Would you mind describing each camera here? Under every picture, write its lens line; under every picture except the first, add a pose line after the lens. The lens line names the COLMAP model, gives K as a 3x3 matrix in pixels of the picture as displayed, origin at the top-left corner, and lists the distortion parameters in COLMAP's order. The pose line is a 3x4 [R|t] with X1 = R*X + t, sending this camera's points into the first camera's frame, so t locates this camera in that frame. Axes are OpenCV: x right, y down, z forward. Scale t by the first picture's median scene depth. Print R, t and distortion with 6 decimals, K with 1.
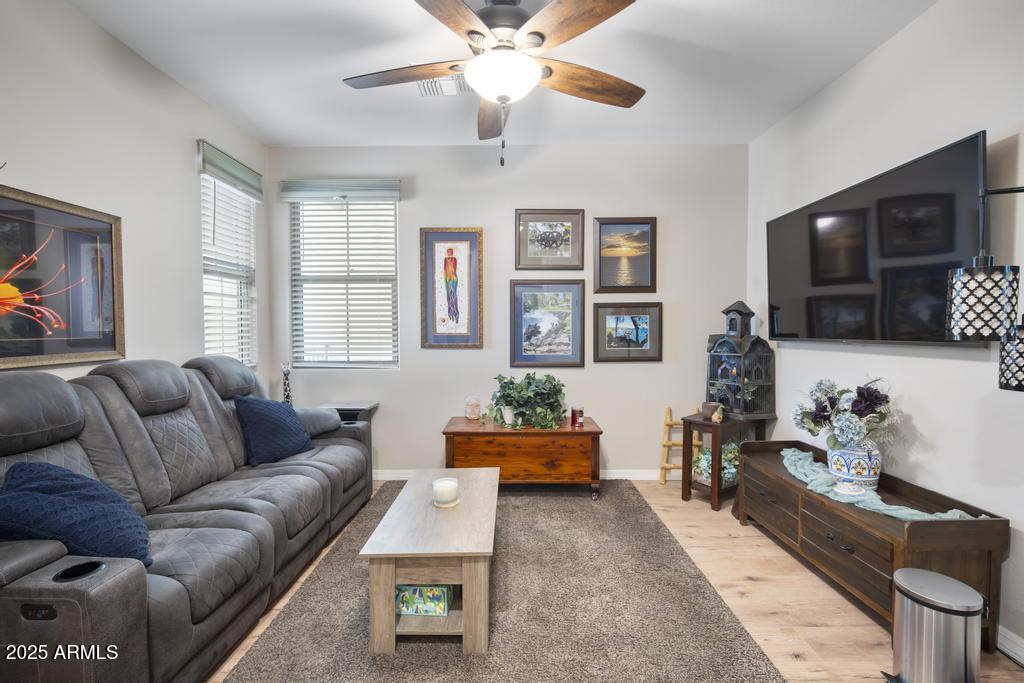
lens RADIAL K [[446.3, 0, 509.5], [0, 446.3, 346.5], [0, 0, 1]] dist [-0.015358, 0.000891]
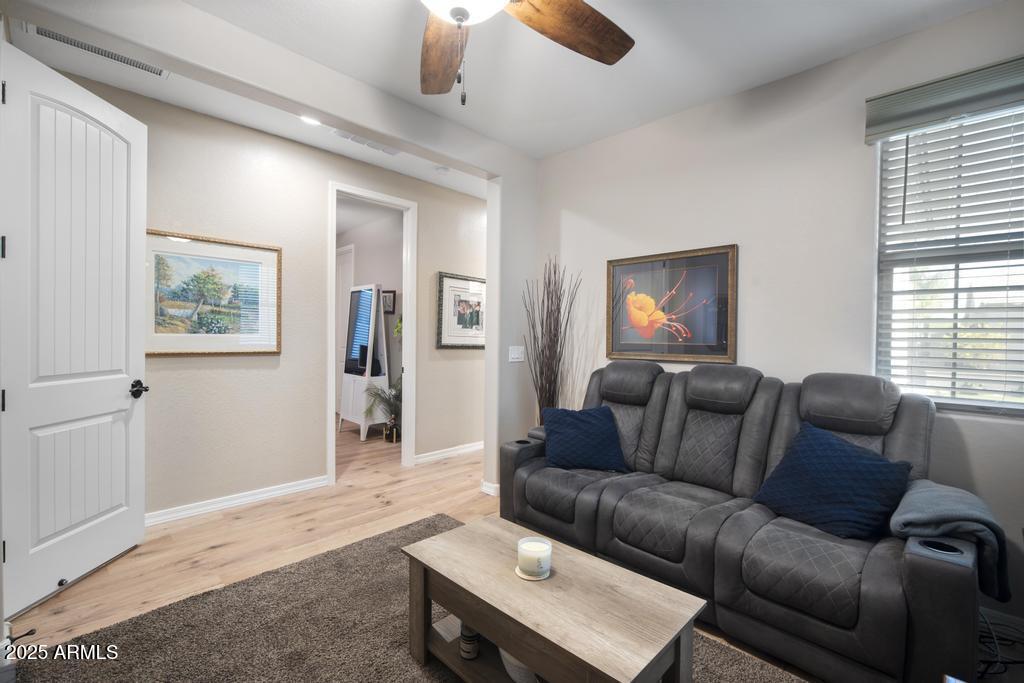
lens RADIAL K [[446.3, 0, 509.5], [0, 446.3, 346.5], [0, 0, 1]] dist [-0.015358, 0.000891]
pose [[-0.690530, 0.006366, -0.723276, 0.411718], [-0.044833, 0.997662, 0.051585, -0.053228], [0.721913, 0.068047, -0.688630, 1.418850]]
